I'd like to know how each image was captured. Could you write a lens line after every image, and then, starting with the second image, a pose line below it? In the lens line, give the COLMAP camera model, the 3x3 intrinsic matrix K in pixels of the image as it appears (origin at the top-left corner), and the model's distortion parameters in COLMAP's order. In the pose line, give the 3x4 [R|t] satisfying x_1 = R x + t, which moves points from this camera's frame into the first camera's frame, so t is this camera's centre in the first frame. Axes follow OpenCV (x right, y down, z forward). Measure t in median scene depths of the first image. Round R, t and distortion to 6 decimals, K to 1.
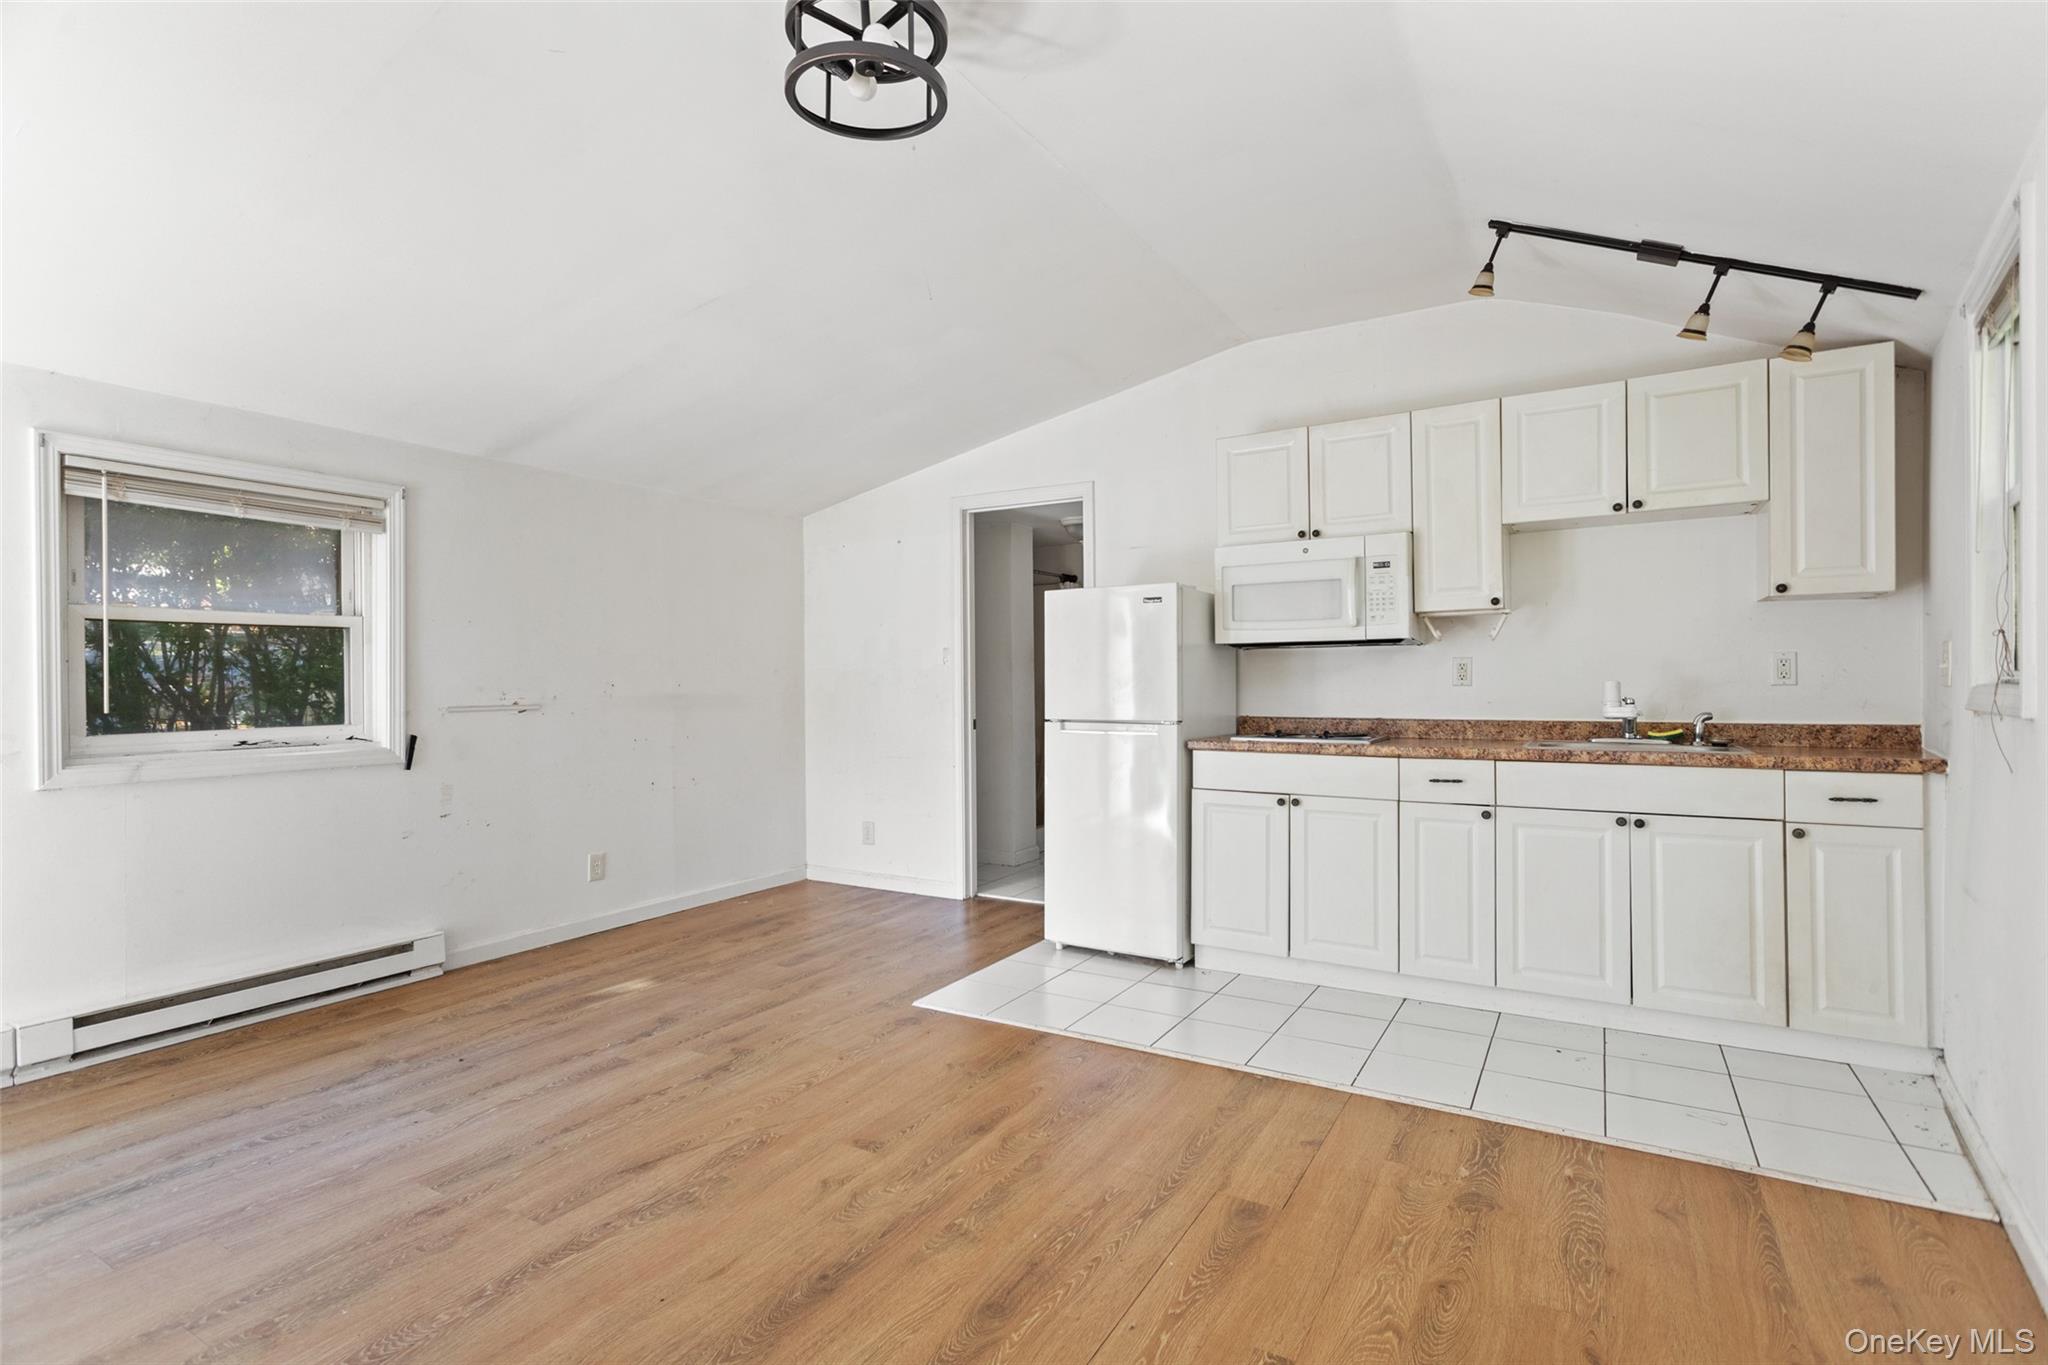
lens RADIAL K [[972.4, 0, 1012.0], [0, 972.4, 687.1], [0, 0, 1]] dist [0.001487, 0.001396]
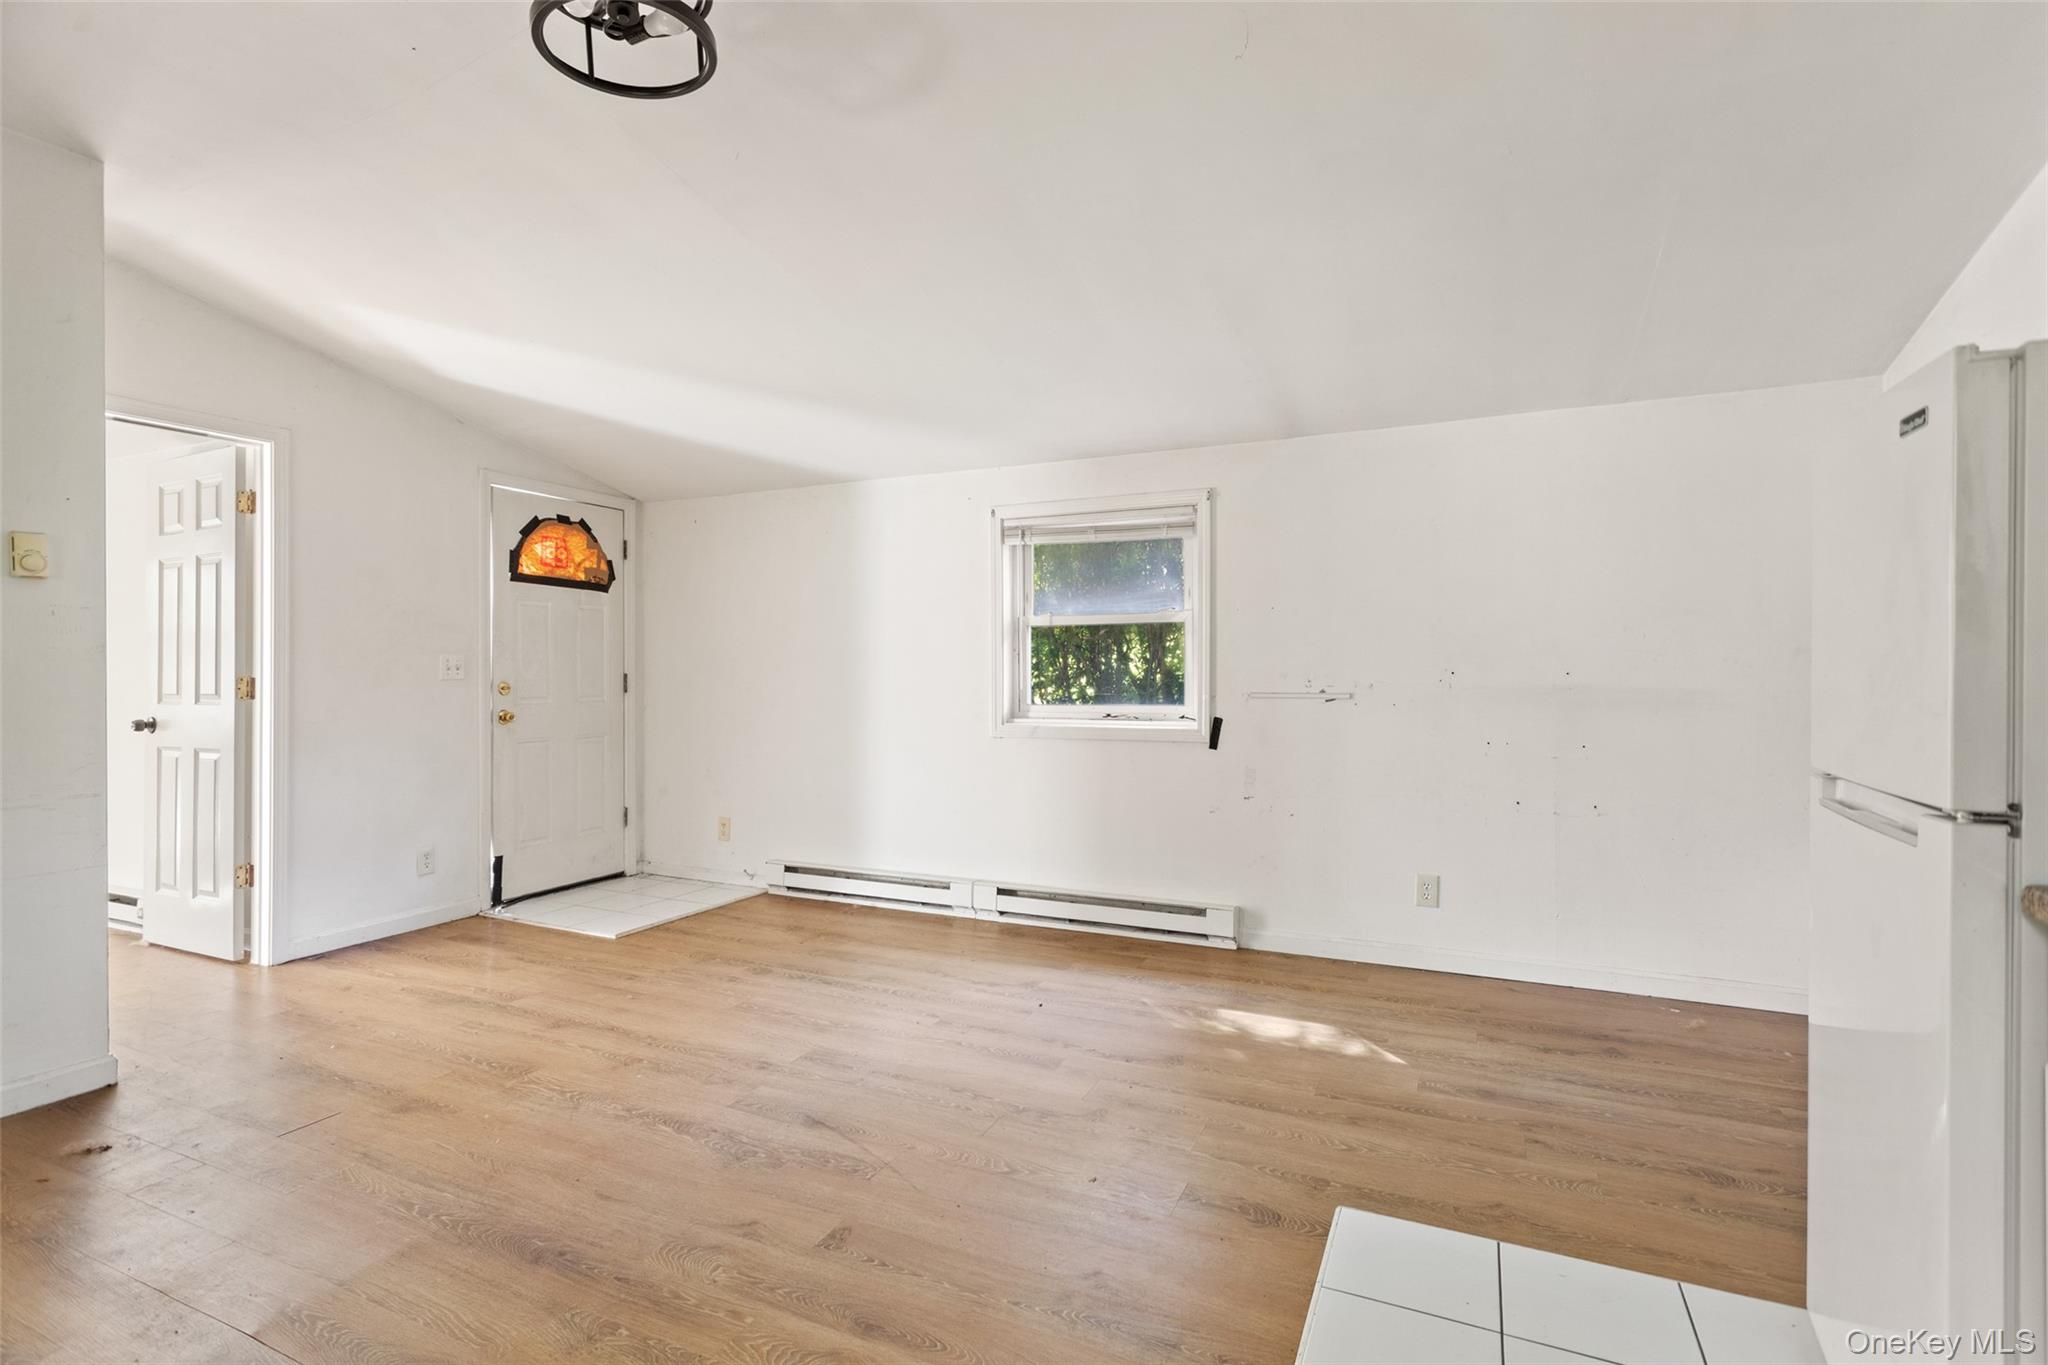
lens RADIAL K [[972.4, 0, 1021.8], [0, 972.4, 663.8], [0, 0, 1]] dist [0.001487, 0.001396]
pose [[0.107153, 0.000738, -0.994242, 0.530495], [-0.004204, 0.999991, 0.000289, -0.011917], [0.994234, 0.004149, 0.107155, 0.824704]]
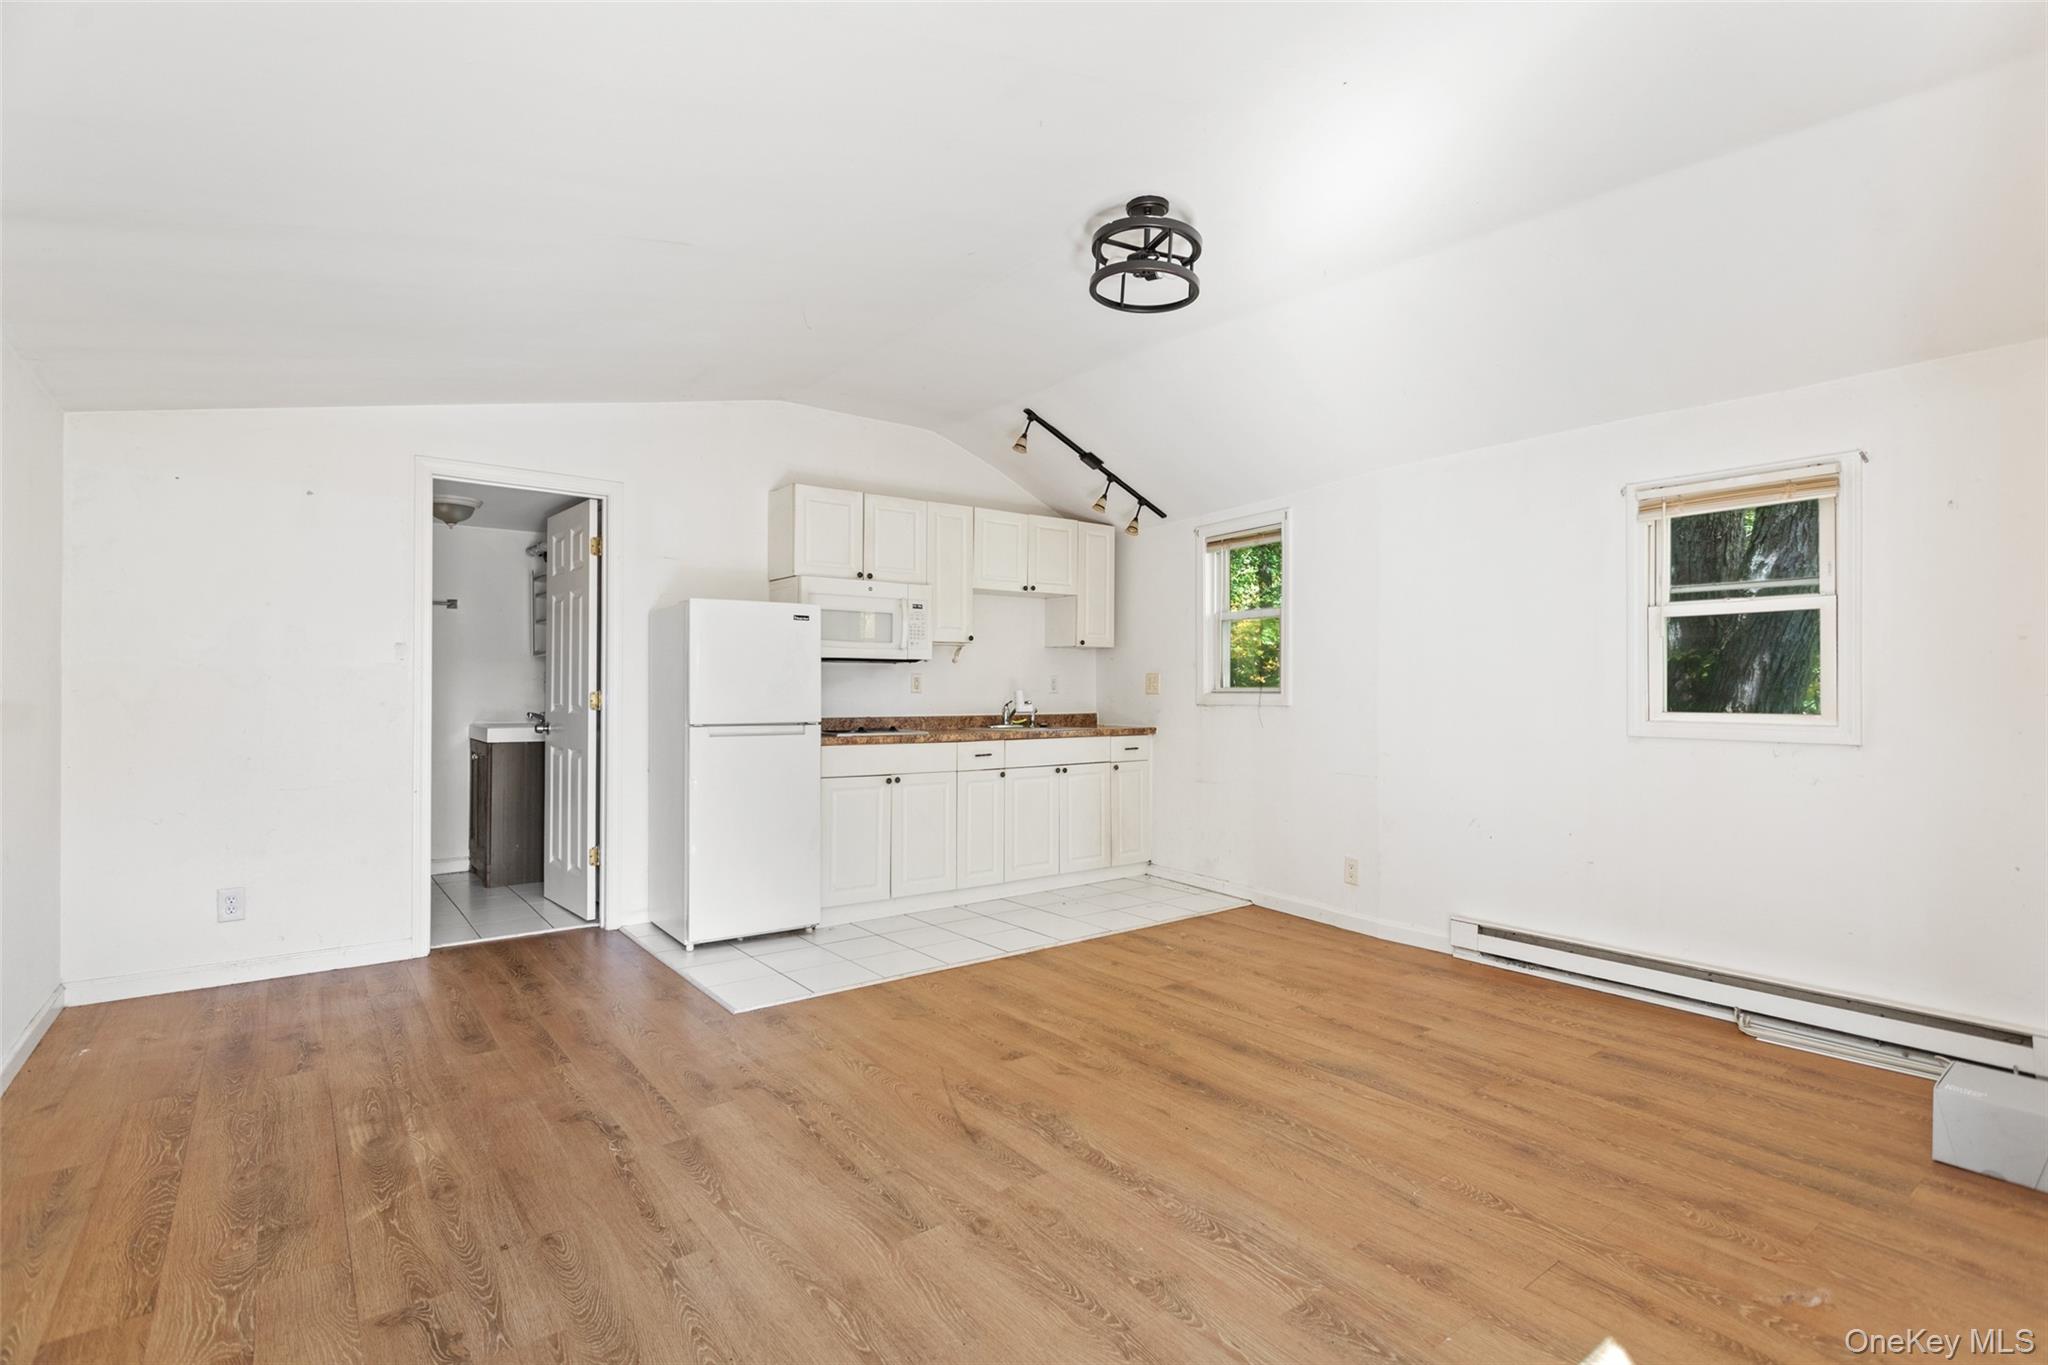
lens RADIAL K [[972.4, 0, 1008.5], [0, 972.4, 687.9], [0, 0, 1]] dist [0.001487, 0.001396]
pose [[0.374341, 0.009203, 0.927245, -1.020470], [-0.001455, 0.999955, -0.009337, 0.005373], [-0.927290, 0.002146, 0.374338, 0.414017]]
